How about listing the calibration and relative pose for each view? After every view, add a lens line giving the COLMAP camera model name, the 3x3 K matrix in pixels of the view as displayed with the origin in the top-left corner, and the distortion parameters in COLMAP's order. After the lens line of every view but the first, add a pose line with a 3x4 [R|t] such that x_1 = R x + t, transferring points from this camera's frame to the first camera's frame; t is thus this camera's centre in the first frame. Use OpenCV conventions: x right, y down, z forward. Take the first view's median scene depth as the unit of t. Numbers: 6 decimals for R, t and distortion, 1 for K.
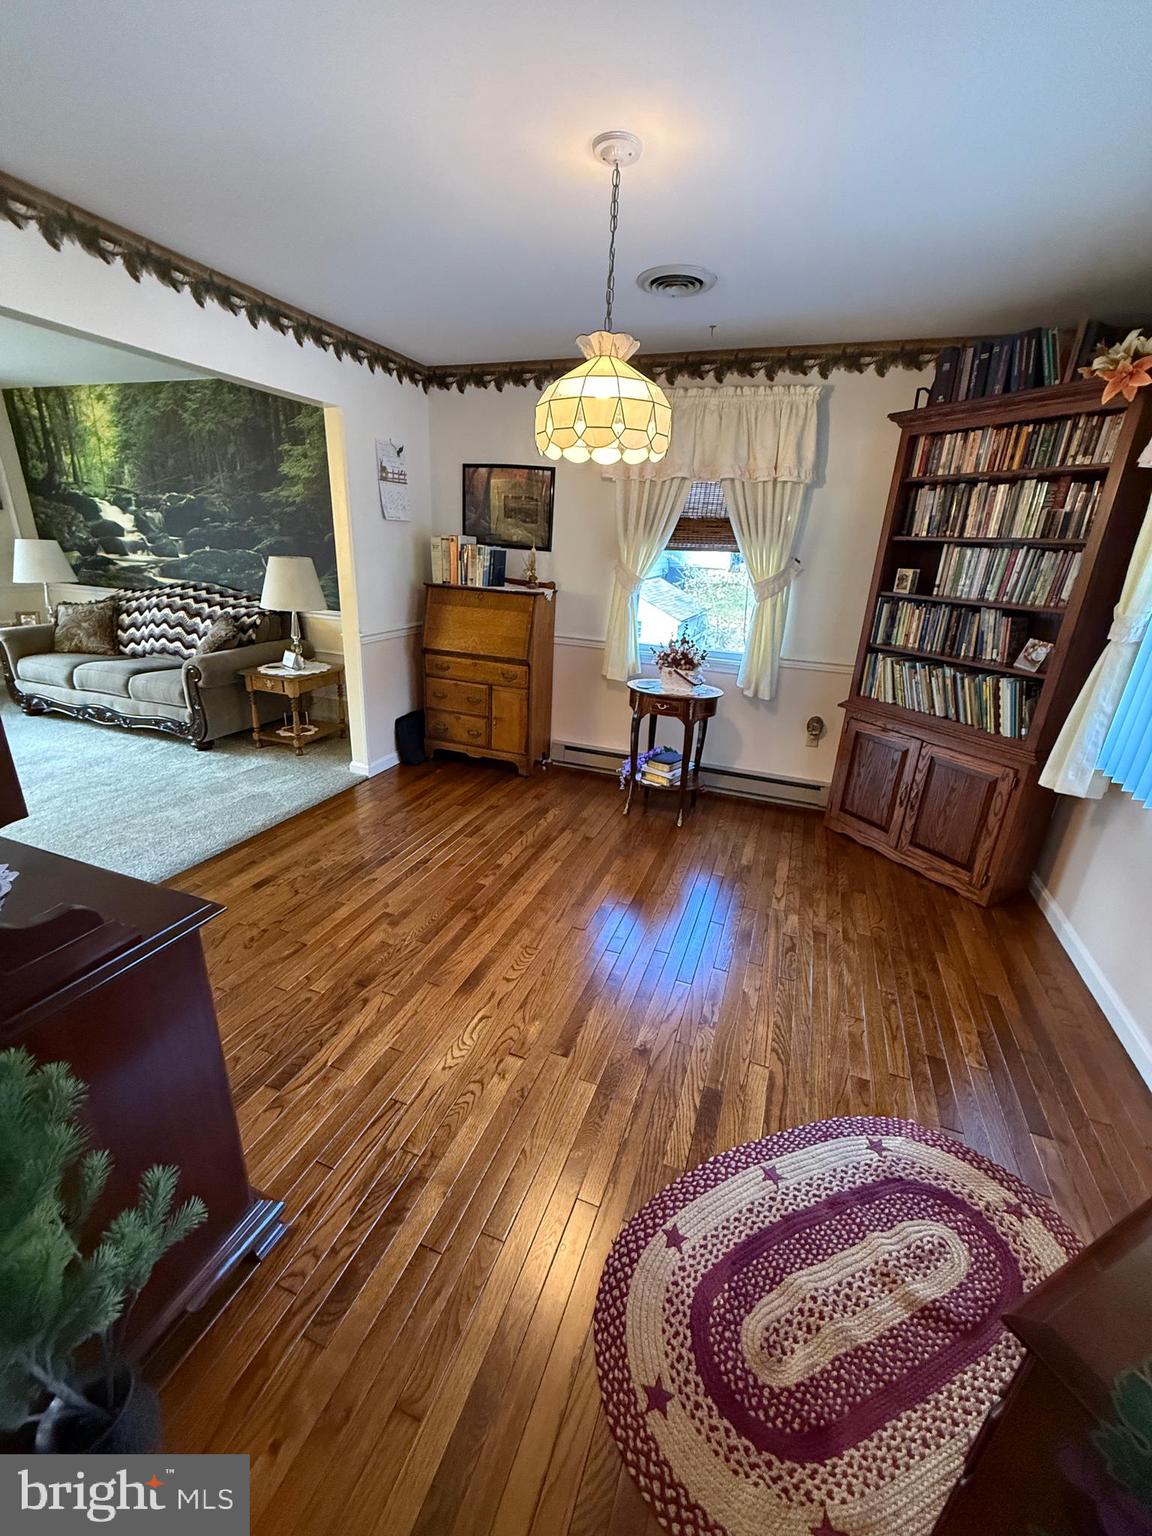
lens RADIAL K [[608.5, 0, 576.4], [0, 608.5, 764.5], [0, 0, 1]] dist [-0.000340, 0.000083]
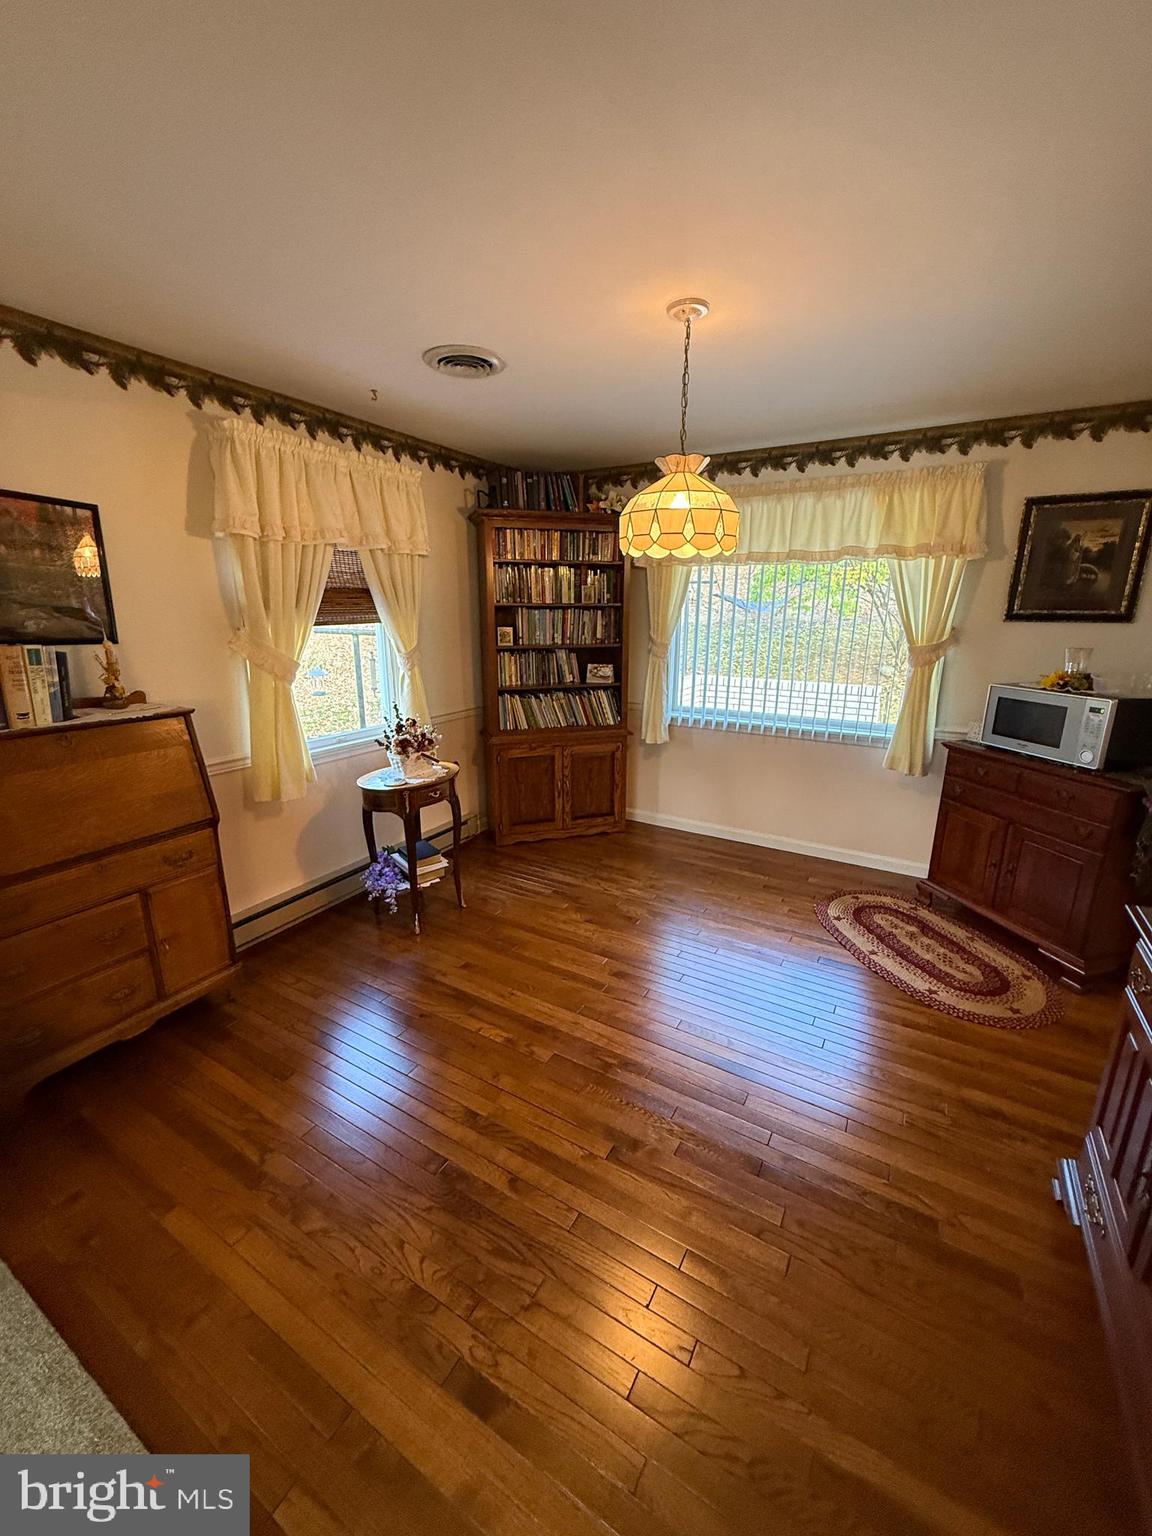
lens RADIAL K [[609.5, 0, 574.3], [0, 609.5, 760.4], [0, 0, 1]] dist [0.000570, 0.000116]
pose [[0.171760, -0.283277, 0.943532, -0.471154], [0.339995, 0.915963, 0.213108, -0.187184], [-0.924609, 0.284193, 0.253638, 0.401294]]
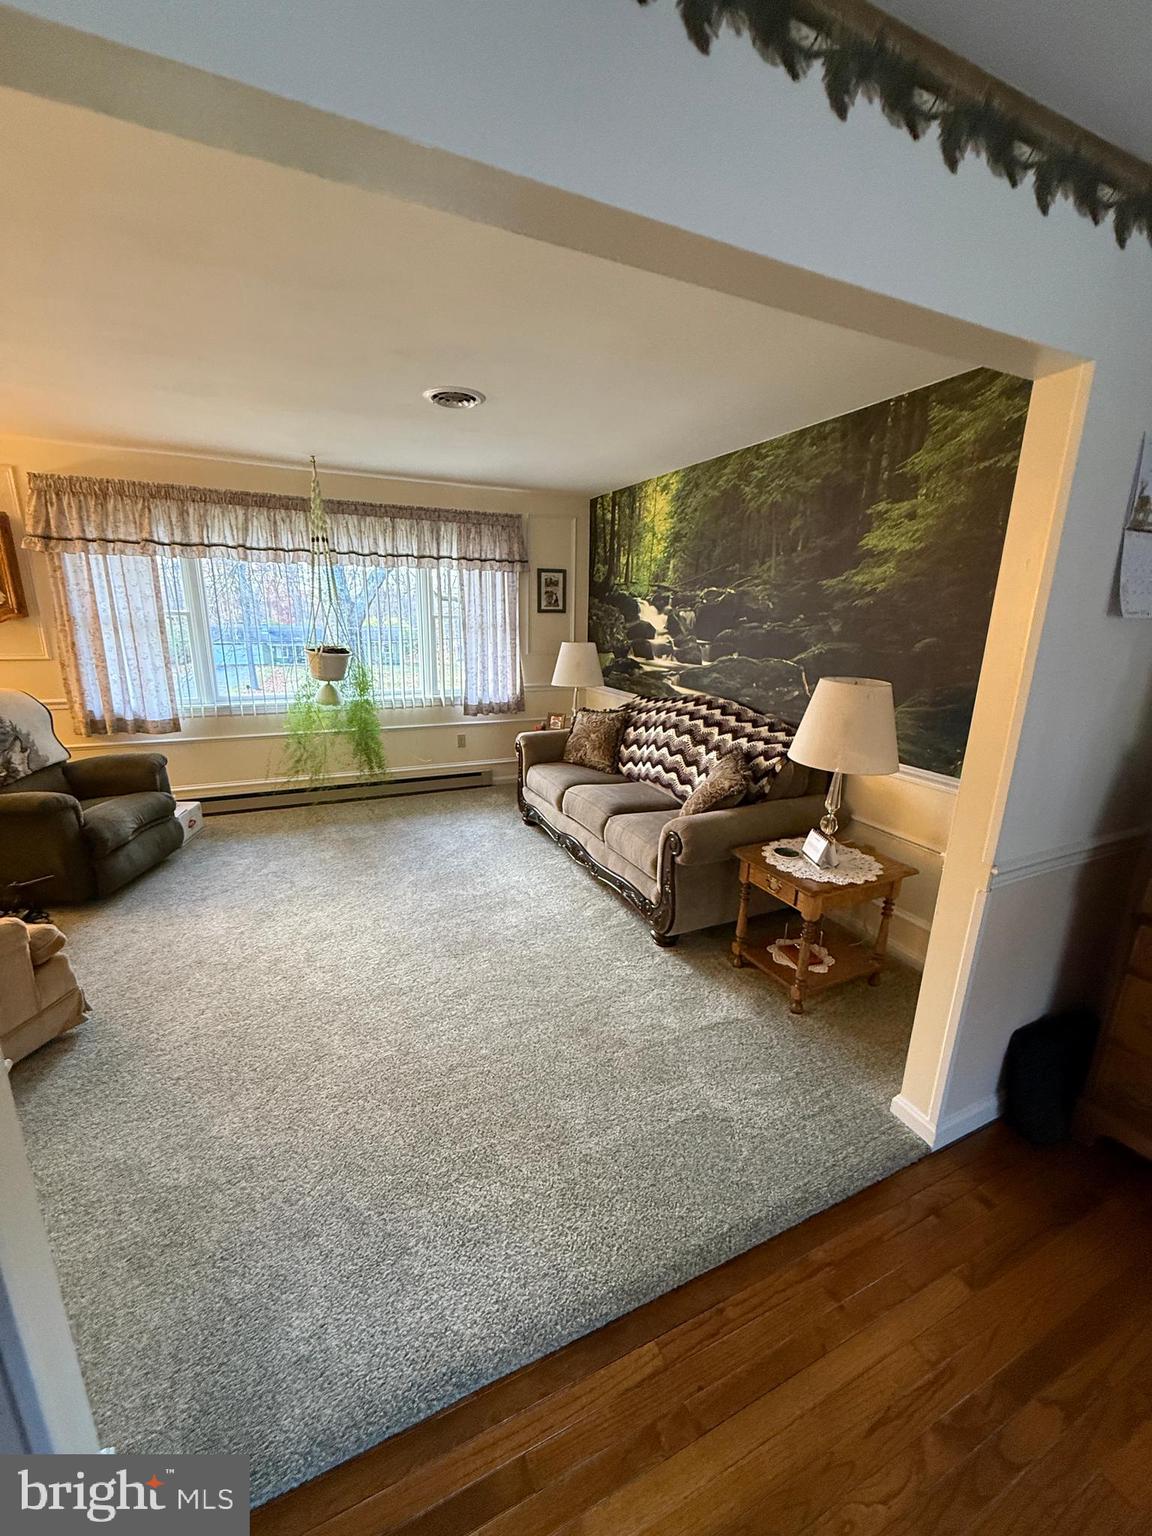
lens RADIAL K [[608.5, 0, 576.4], [0, 608.5, 764.5], [0, 0, 1]] dist [-0.000340, 0.000083]
pose [[0.711708, 0.143388, -0.687686, -0.219247], [-0.230851, 0.972316, -0.036179, -0.159407], [0.663460, 0.184501, 0.725107, 0.364981]]
